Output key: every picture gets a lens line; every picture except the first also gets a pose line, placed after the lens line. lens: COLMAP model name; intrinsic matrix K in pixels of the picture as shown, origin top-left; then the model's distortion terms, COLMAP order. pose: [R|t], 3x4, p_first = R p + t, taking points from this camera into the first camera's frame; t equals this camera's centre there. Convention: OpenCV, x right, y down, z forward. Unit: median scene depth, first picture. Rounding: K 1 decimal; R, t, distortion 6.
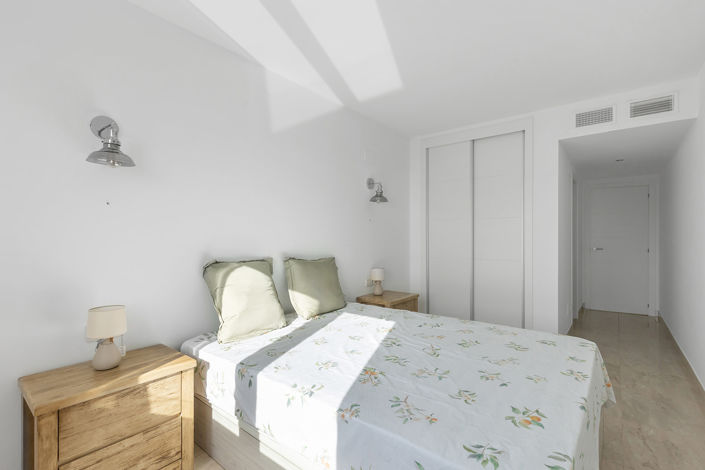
lens RADIAL K [[322.5, 0, 354.5], [0, 322.5, 248.6], [0, 0, 1]] dist [0.001839, 0.000418]
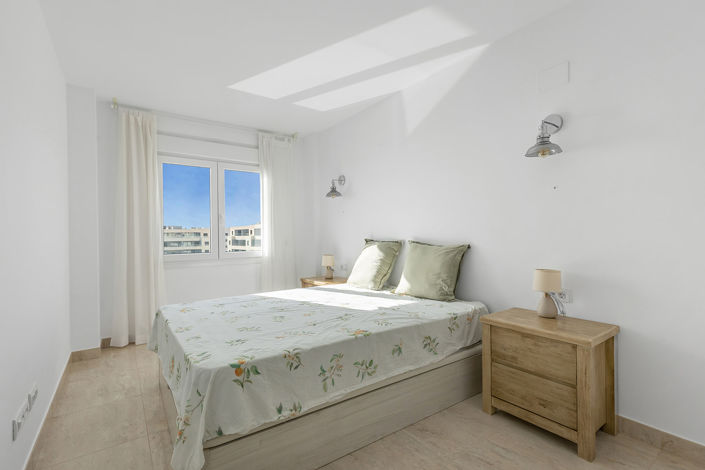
lens RADIAL K [[329.9, 0, 352.5], [0, 329.9, 235.0], [0, 0, 1]] dist [0.000485, 0.000081]
pose [[-0.265210, 0.005775, -0.964173, 1.137839], [-0.008650, 0.999928, 0.008368, 0.004358], [0.964152, 0.010559, -0.265141, 1.284238]]
